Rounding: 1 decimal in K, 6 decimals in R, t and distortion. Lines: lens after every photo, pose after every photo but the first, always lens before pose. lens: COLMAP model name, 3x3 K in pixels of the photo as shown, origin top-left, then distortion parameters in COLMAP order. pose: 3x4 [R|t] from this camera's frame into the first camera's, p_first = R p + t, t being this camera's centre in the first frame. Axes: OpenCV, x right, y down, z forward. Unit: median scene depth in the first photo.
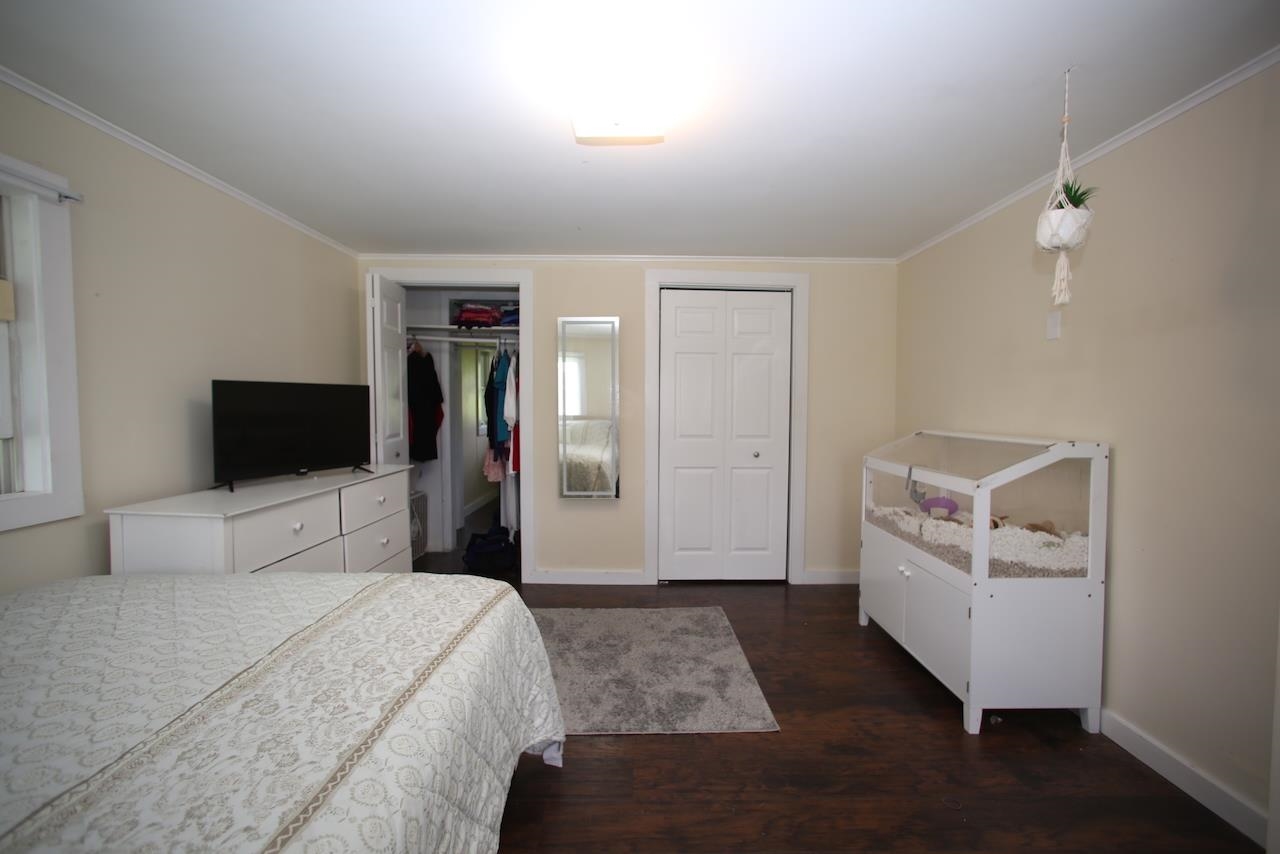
lens RADIAL K [[521.8, 0, 643.2], [0, 521.8, 425.8], [0, 0, 1]] dist [-0.032244, 0.009970]
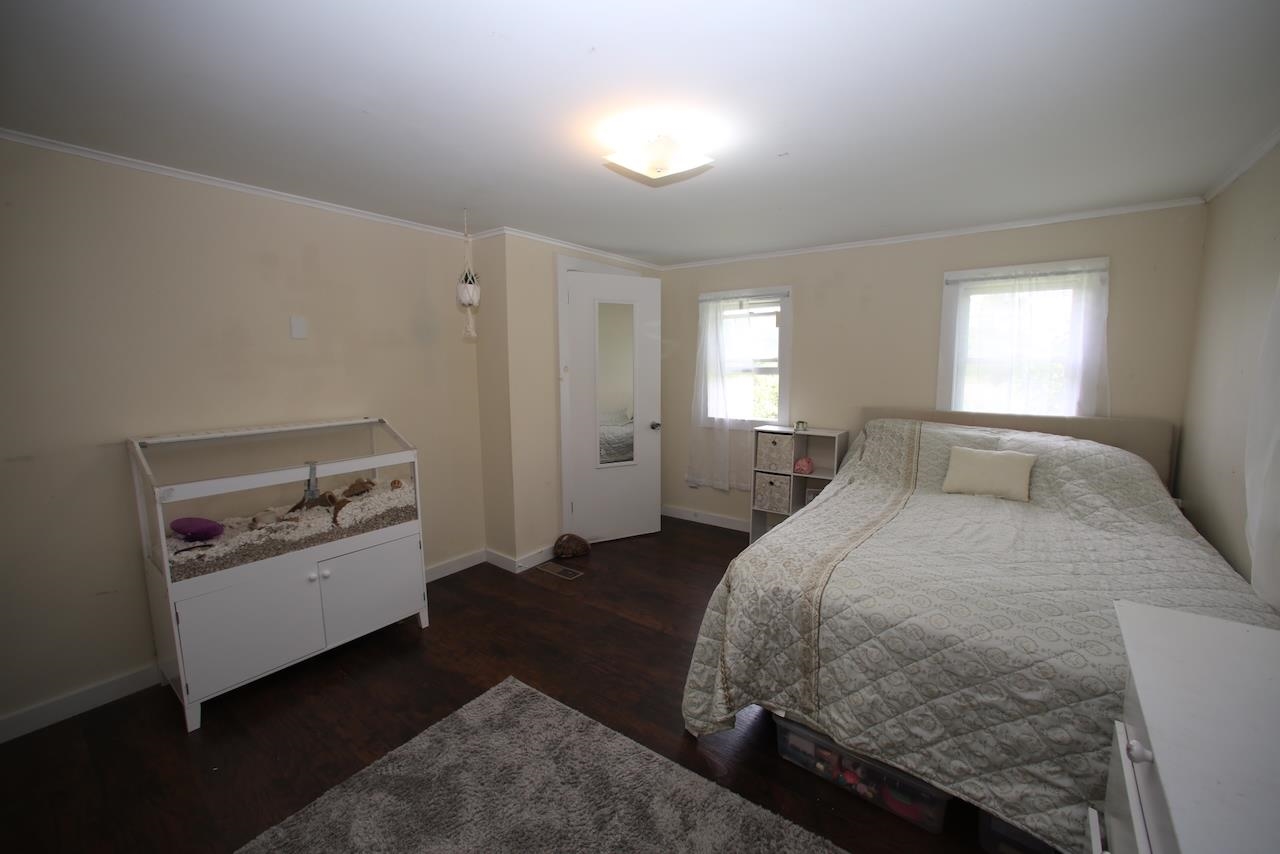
lens RADIAL K [[521.8, 0, 643.2], [0, 521.8, 425.8], [0, 0, 1]] dist [-0.032244, 0.009970]
pose [[-0.790051, -0.079223, 0.607900, -0.582164], [0.027953, 0.985928, 0.164817, -0.144728], [-0.612403, 0.147206, -0.776719, 1.493926]]
